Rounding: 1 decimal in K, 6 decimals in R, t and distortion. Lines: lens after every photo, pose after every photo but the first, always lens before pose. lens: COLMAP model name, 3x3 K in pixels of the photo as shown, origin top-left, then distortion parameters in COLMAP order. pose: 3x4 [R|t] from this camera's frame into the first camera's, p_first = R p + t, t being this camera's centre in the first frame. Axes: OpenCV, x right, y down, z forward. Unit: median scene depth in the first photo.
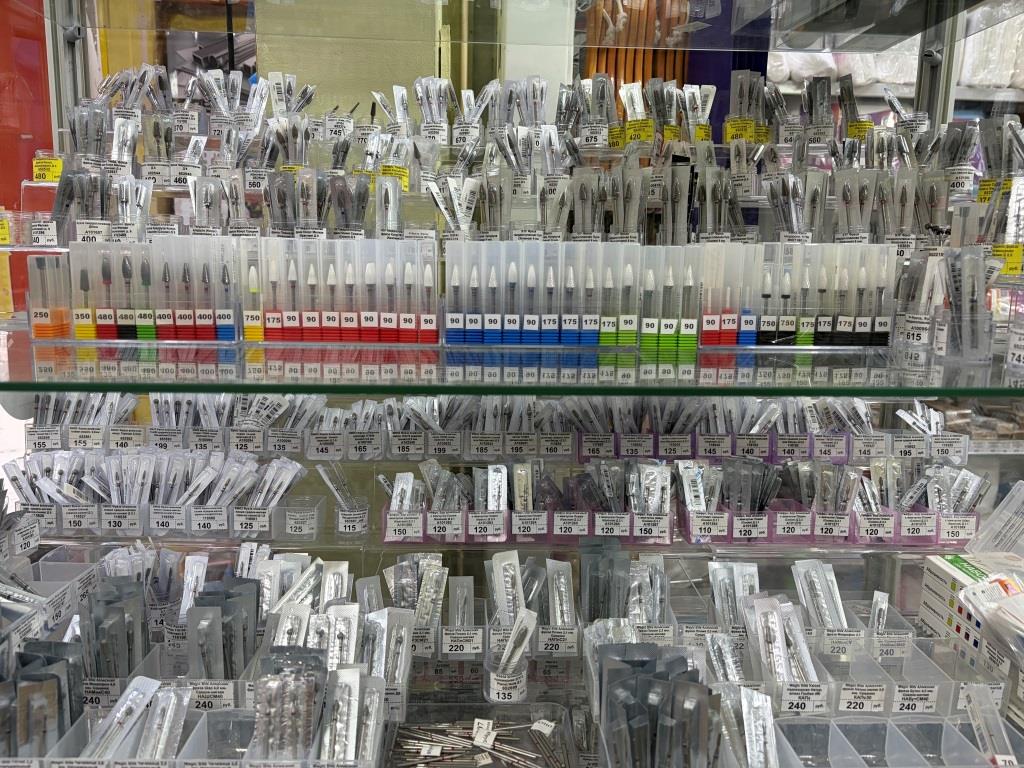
lens RADIAL K [[780.9, 0, 511.3], [0, 780.9, 386.3], [0, 0, 1]] dist [0.007310, -0.002635]
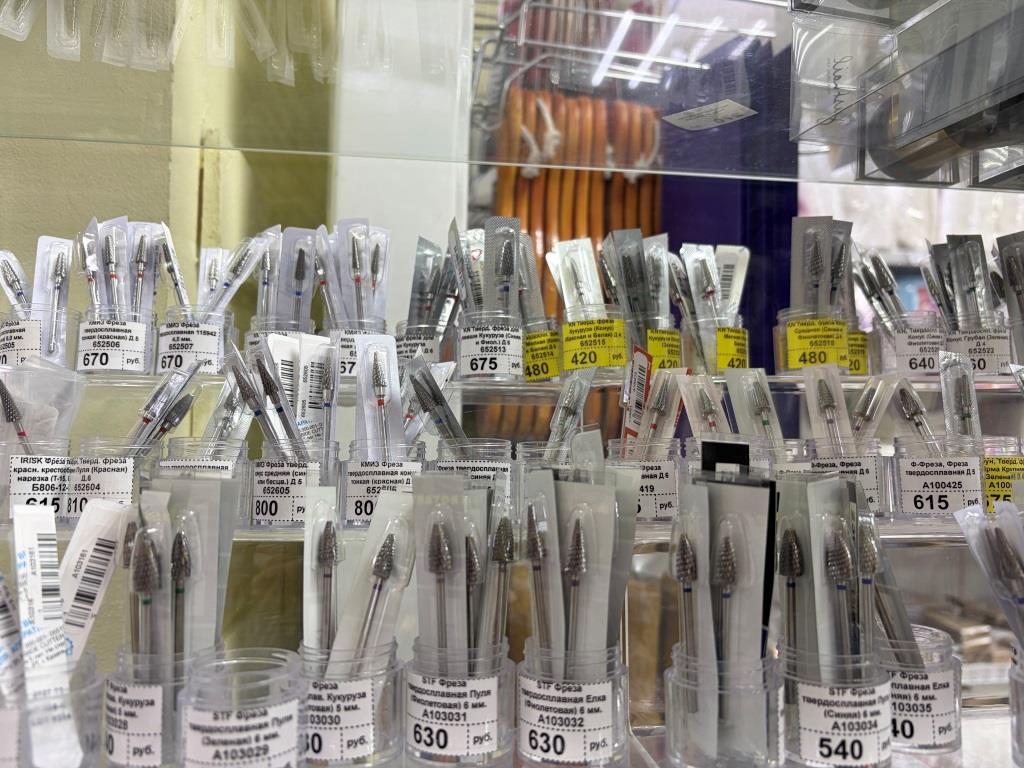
lens RADIAL K [[780.9, 0, 513.9], [0, 780.9, 382.2], [0, 0, 1]] dist [0.007310, -0.002635]
pose [[0.997096, 0.001489, 0.076135, 0.083573], [0.012751, 0.982429, -0.186202, -0.217752], [-0.075074, 0.186632, 0.979557, 0.561735]]
